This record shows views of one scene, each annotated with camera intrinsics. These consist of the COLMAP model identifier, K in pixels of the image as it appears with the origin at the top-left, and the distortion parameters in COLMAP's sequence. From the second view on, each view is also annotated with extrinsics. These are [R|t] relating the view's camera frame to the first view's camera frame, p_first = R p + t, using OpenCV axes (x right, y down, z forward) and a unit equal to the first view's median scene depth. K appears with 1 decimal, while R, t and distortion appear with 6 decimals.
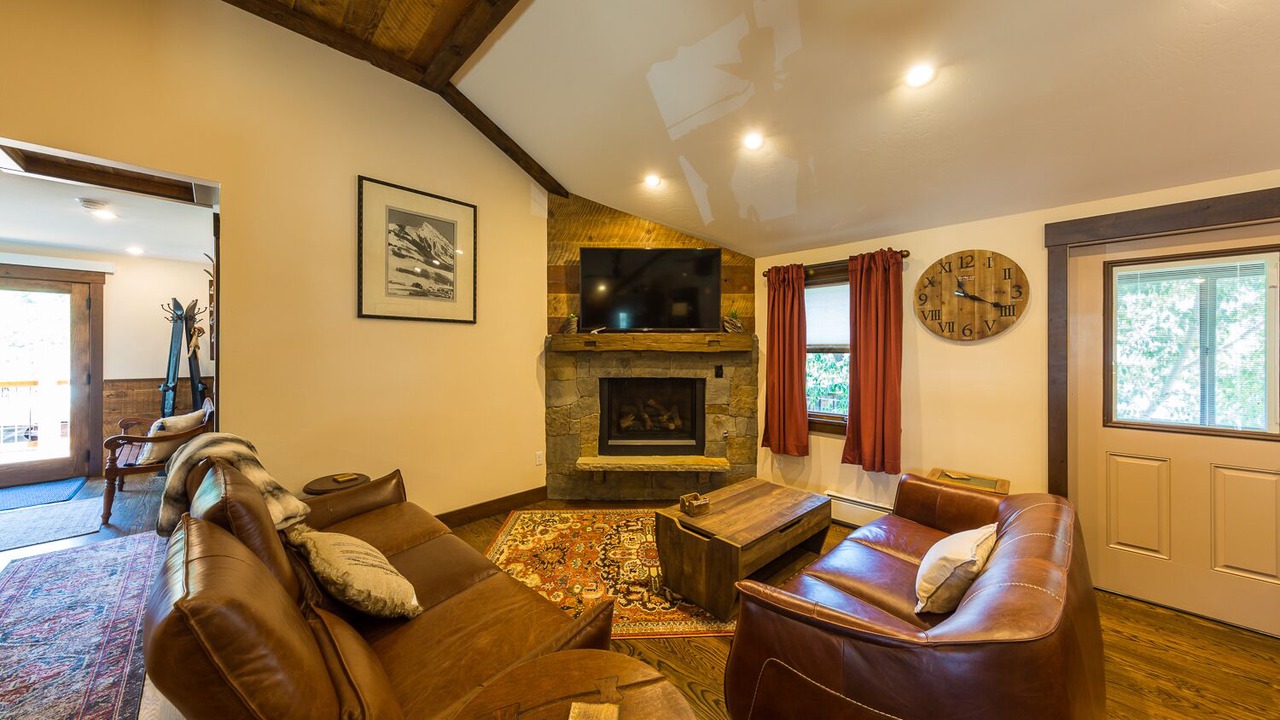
lens RADIAL K [[410.8, 0, 642.8], [0, 410.8, 350.9], [0, 0, 1]] dist [0.001121, -0.000030]
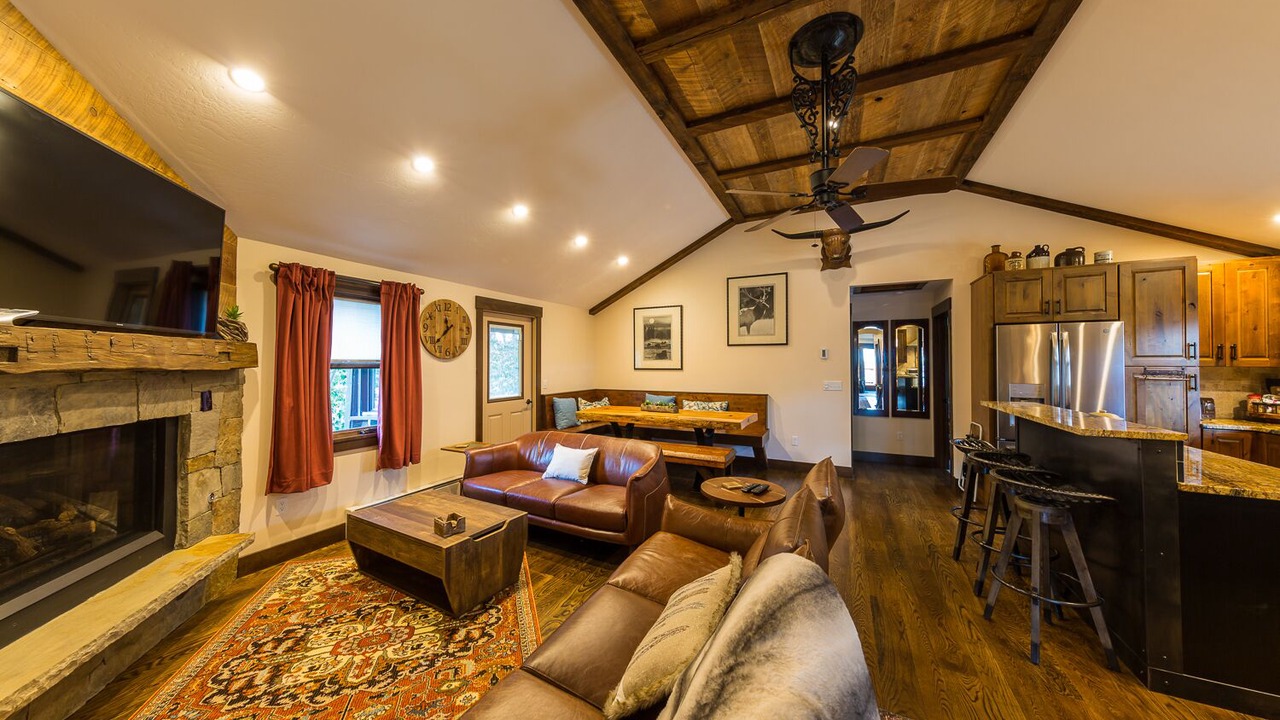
lens RADIAL K [[402.6, 0, 642.6], [0, 402.6, 356.8], [0, 0, 1]] dist [0.005177, -0.000252]
pose [[-0.310315, 0.011927, 0.950559, -0.632685], [-0.001177, 0.999916, -0.012930, -0.010426], [-0.950633, -0.005131, -0.310275, 0.579649]]
